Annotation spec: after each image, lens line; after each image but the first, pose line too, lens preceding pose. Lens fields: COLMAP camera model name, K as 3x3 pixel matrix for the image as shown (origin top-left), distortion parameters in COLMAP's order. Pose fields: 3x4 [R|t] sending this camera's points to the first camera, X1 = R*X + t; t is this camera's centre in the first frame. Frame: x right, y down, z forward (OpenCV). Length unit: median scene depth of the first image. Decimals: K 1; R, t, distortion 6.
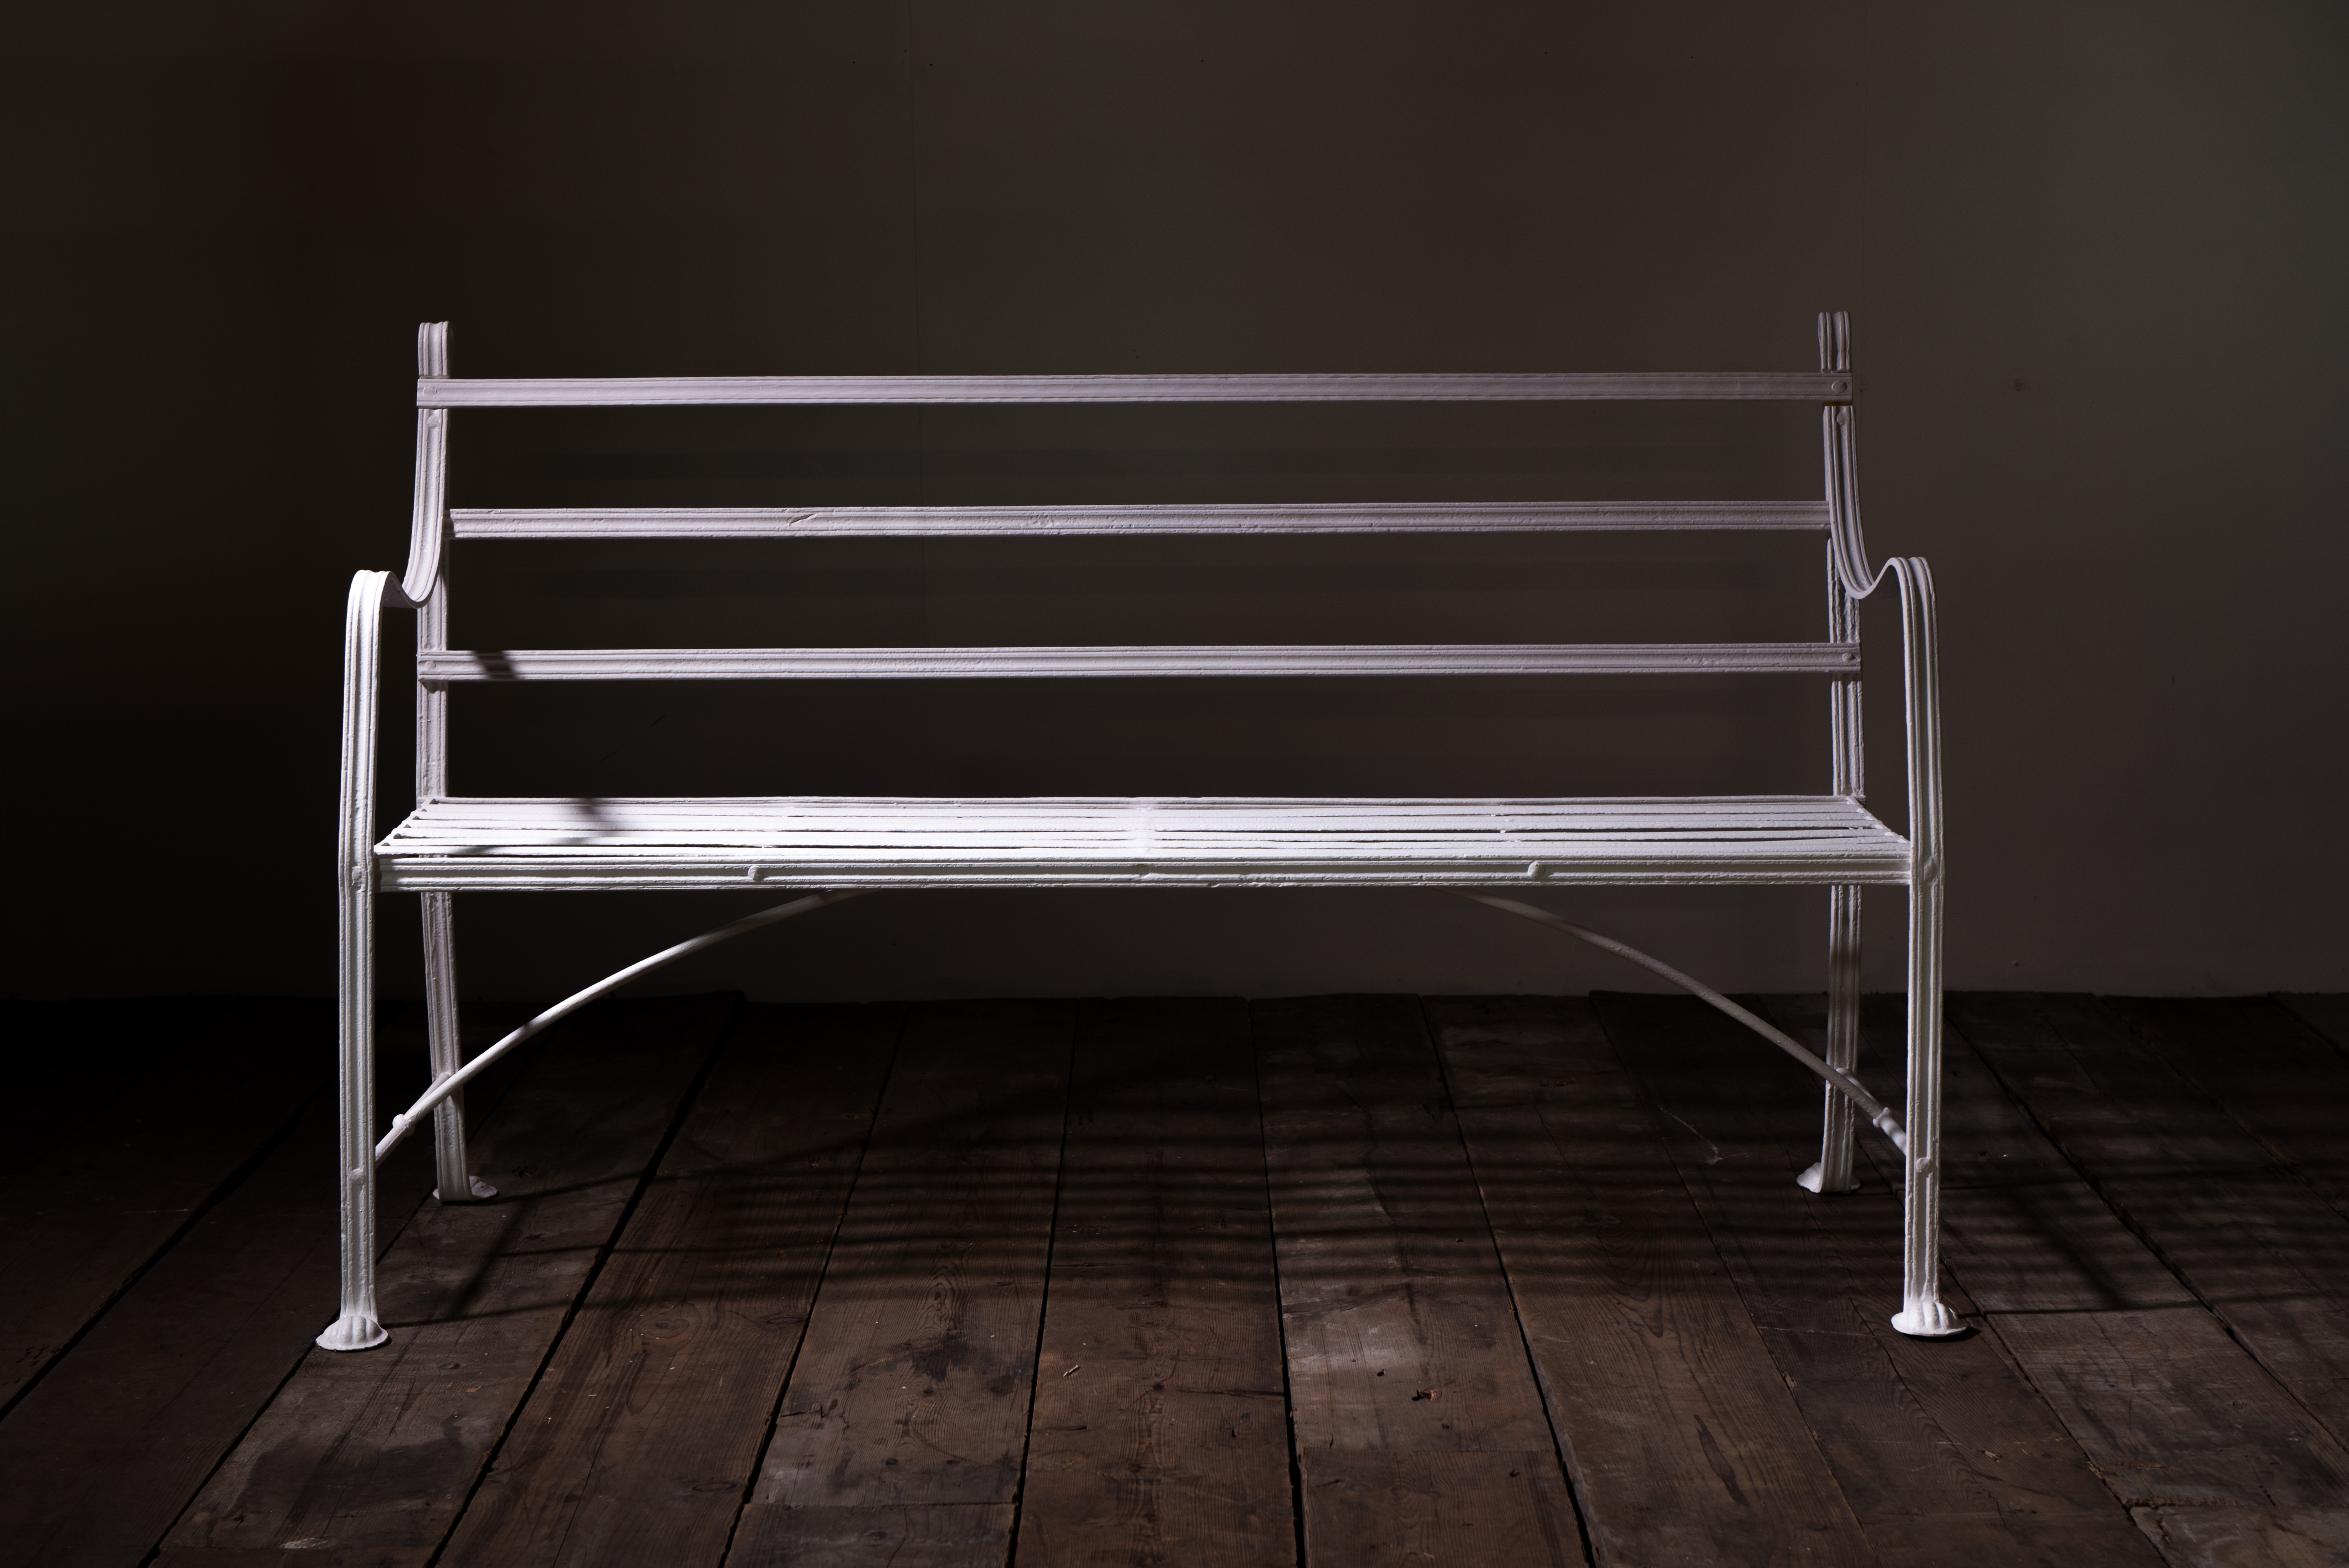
lens RADIAL K [[3816.7, 0, 1175.9], [0, 3816.7, 778.8], [0, 0, 1]] dist [0.039582, 0.000000]
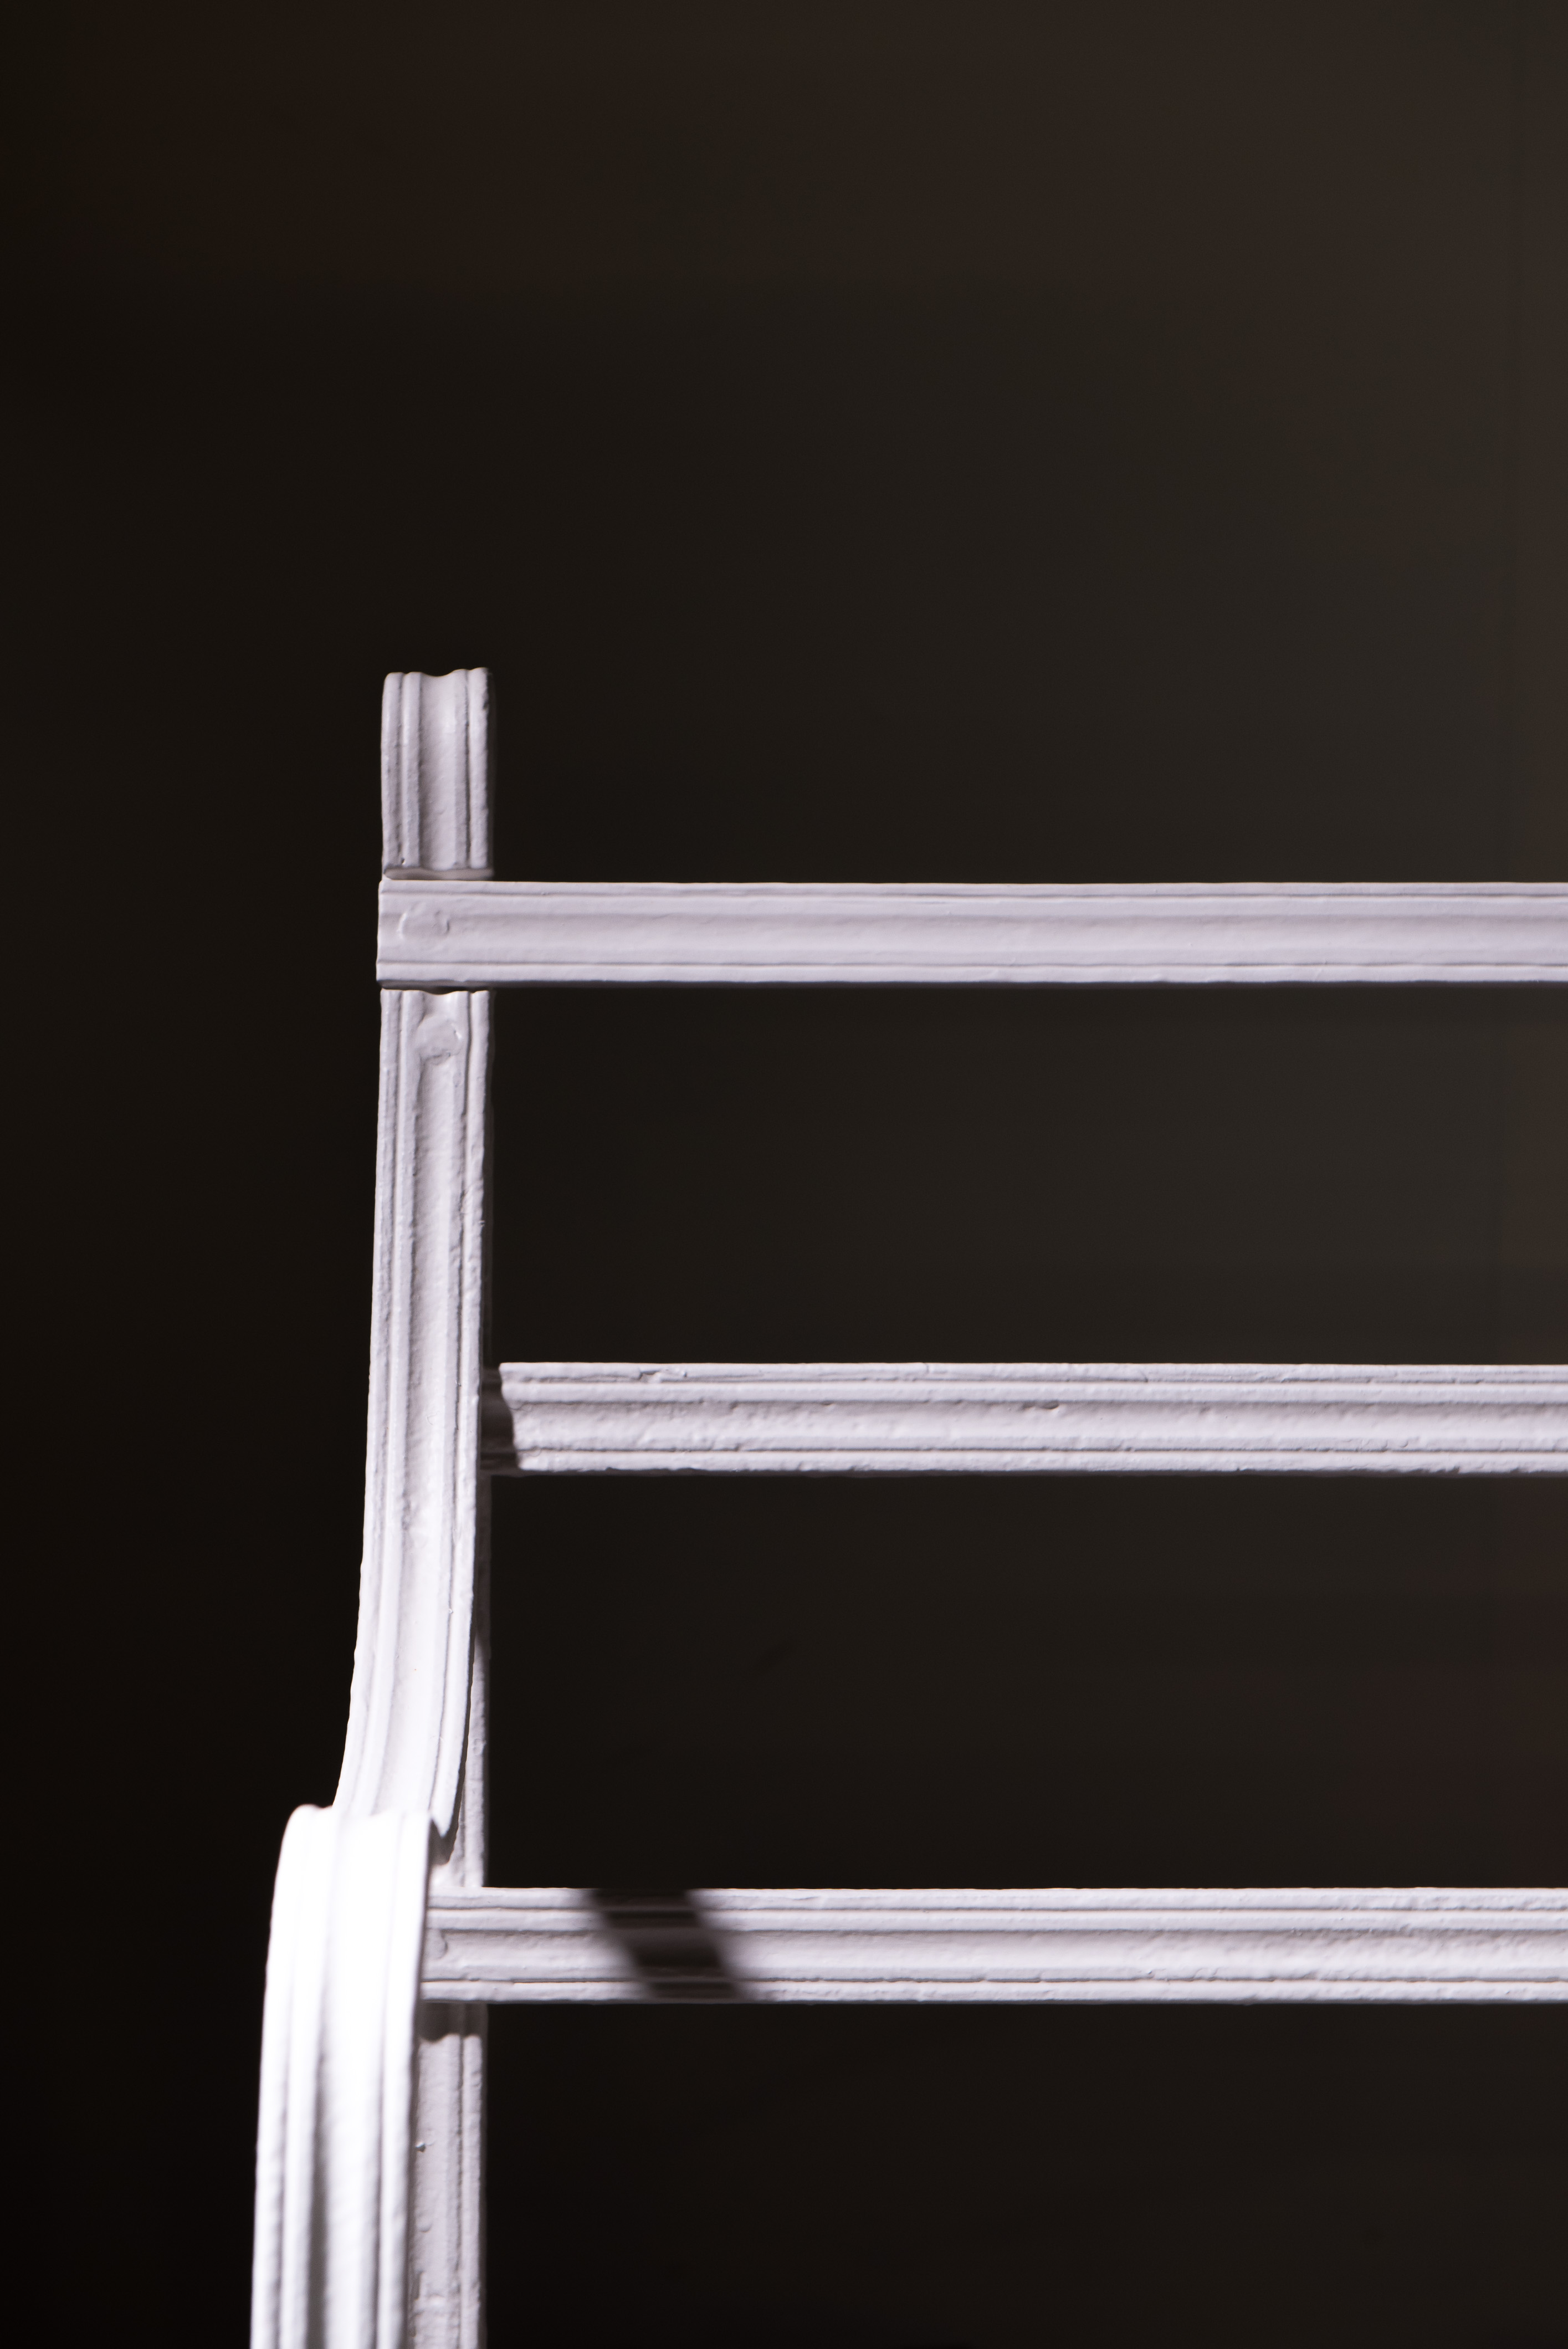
lens RADIAL K [[4274.3, 0, 783.4], [0, 4274.3, 1170.0], [0, 0, 1]] dist [0.020457, 0.000000]
pose [[0.999427, 0.010330, 0.032247, -0.179489], [-0.011096, 0.999658, 0.023671, -0.091630], [-0.031991, -0.024016, 0.999200, 0.695967]]
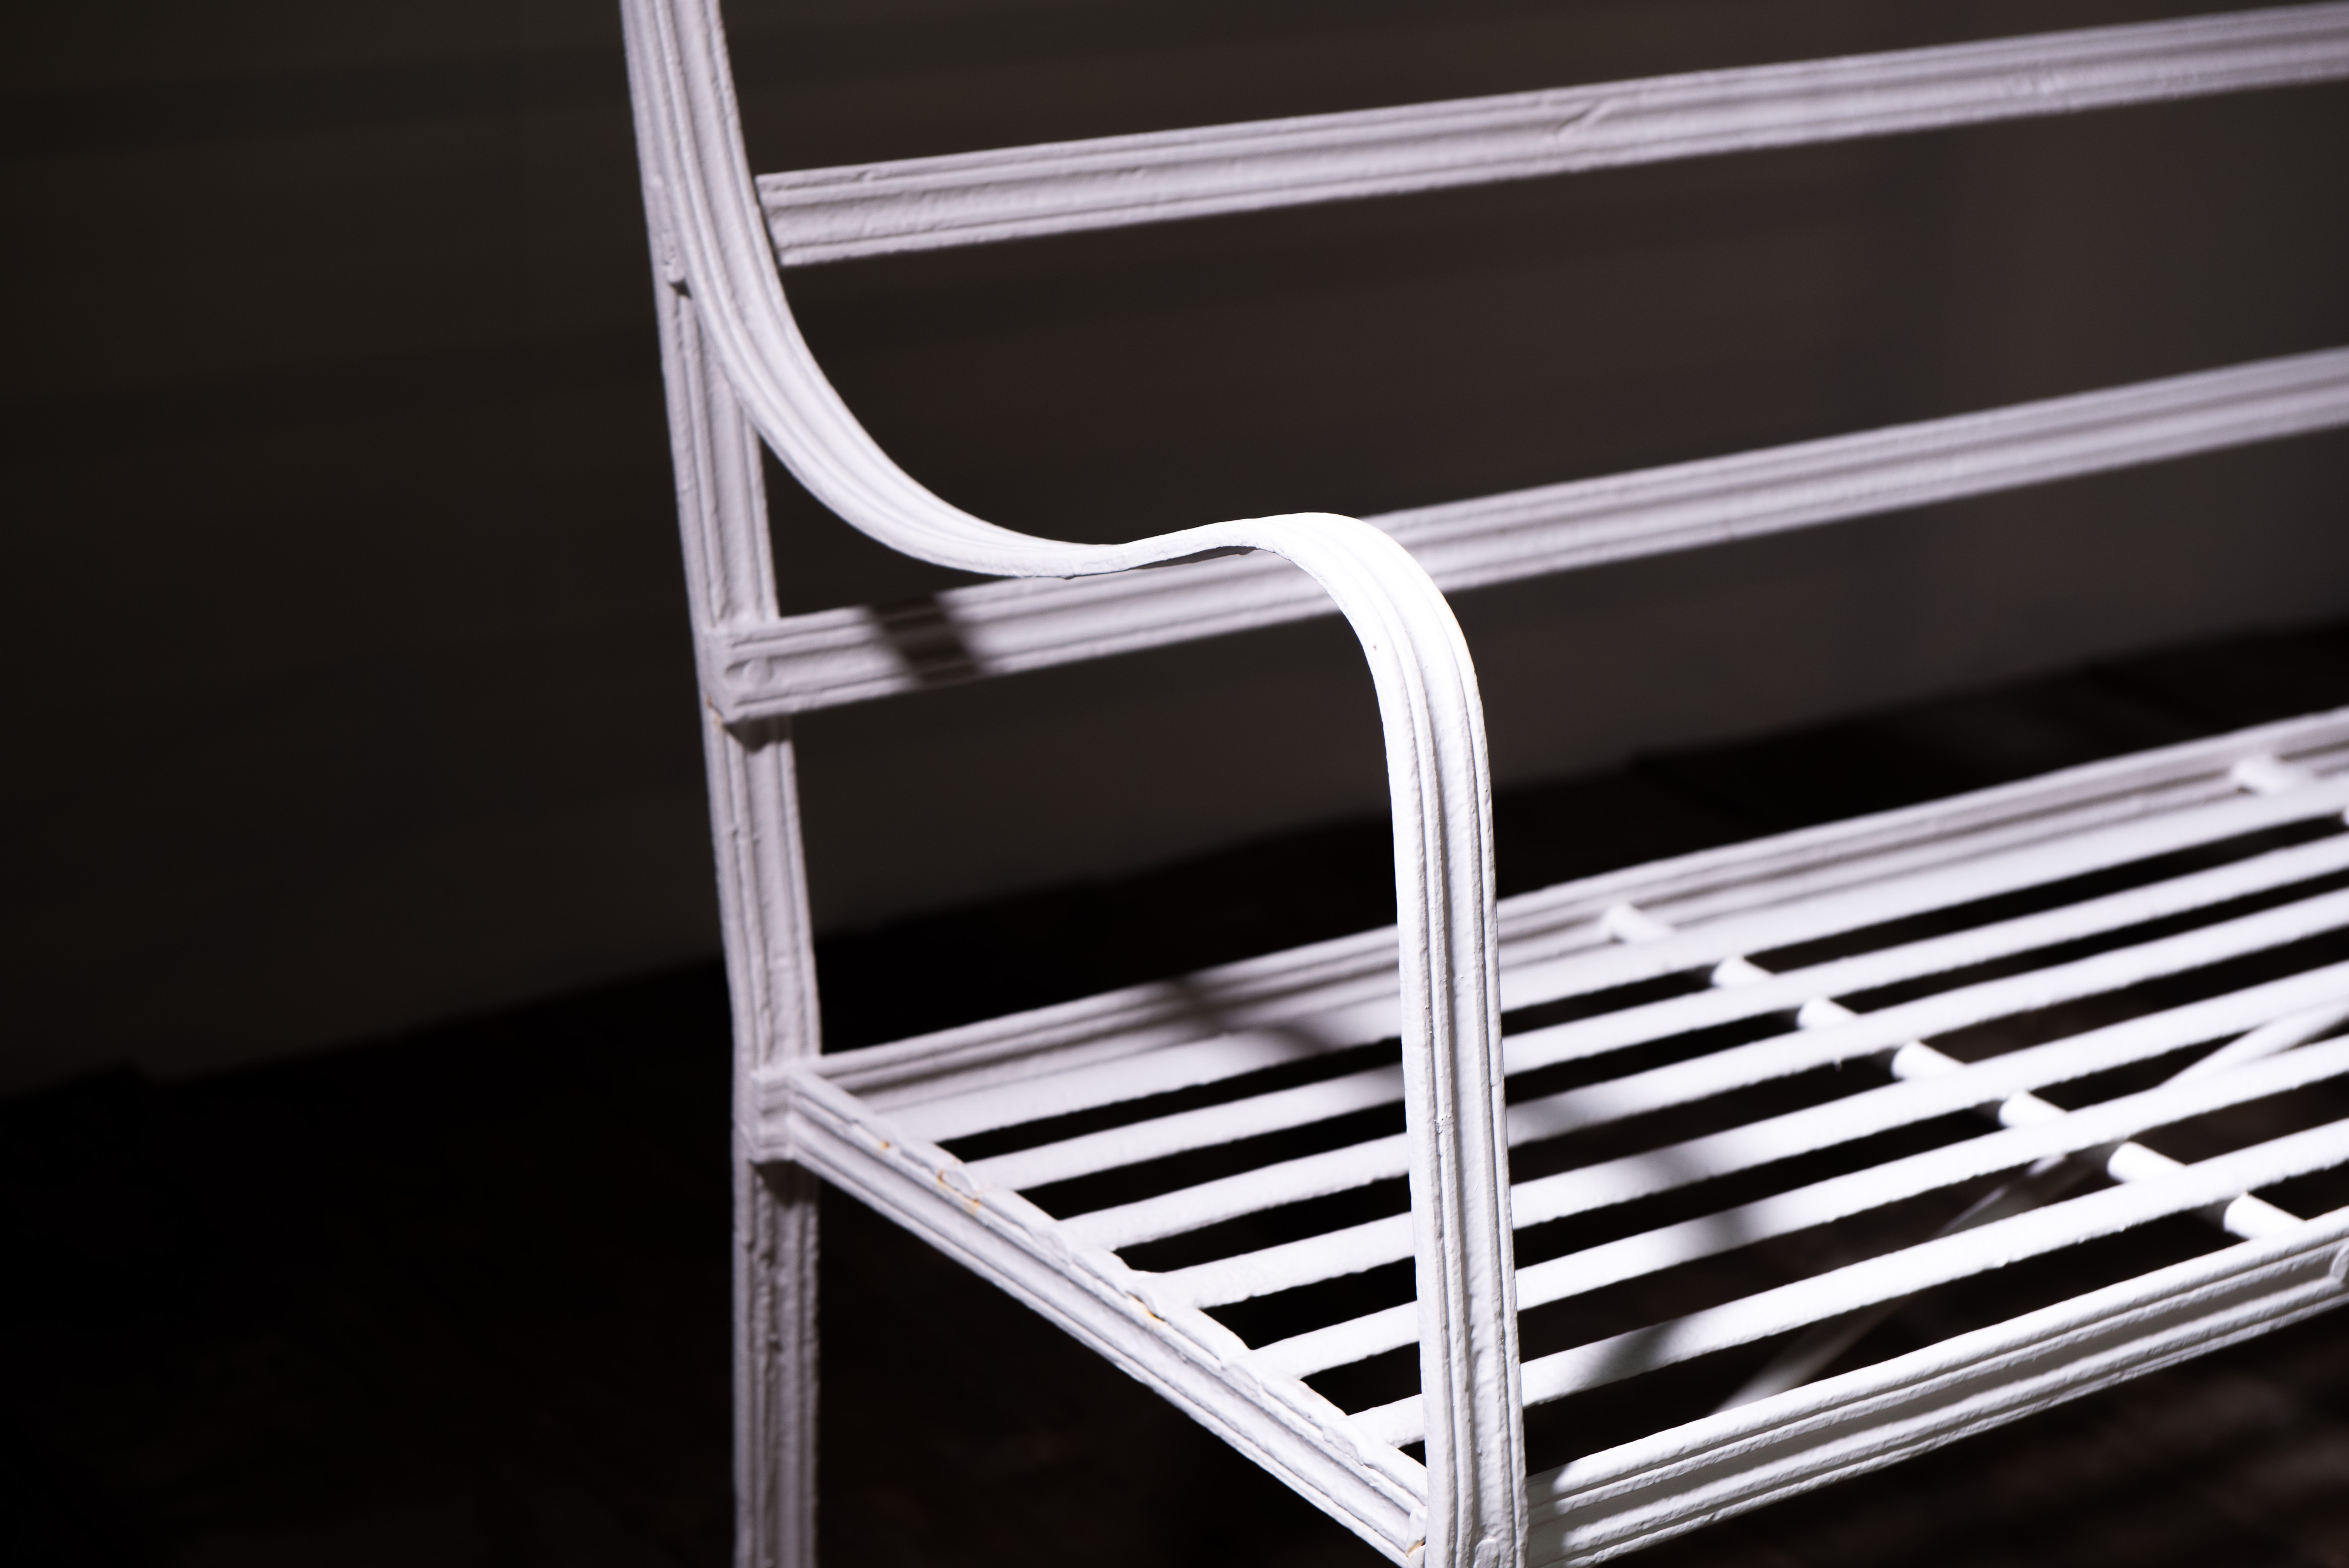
lens RADIAL K [[4274.3, 0, 1169.9], [0, 4274.3, 782.0], [0, 0, 1]] dist [0.020457, 0.000000]
pose [[0.809617, -0.165146, 0.563246, -0.370063], [0.055350, 0.976807, 0.206844, -0.093029], [-0.584343, -0.136289, 0.799981, 0.687469]]
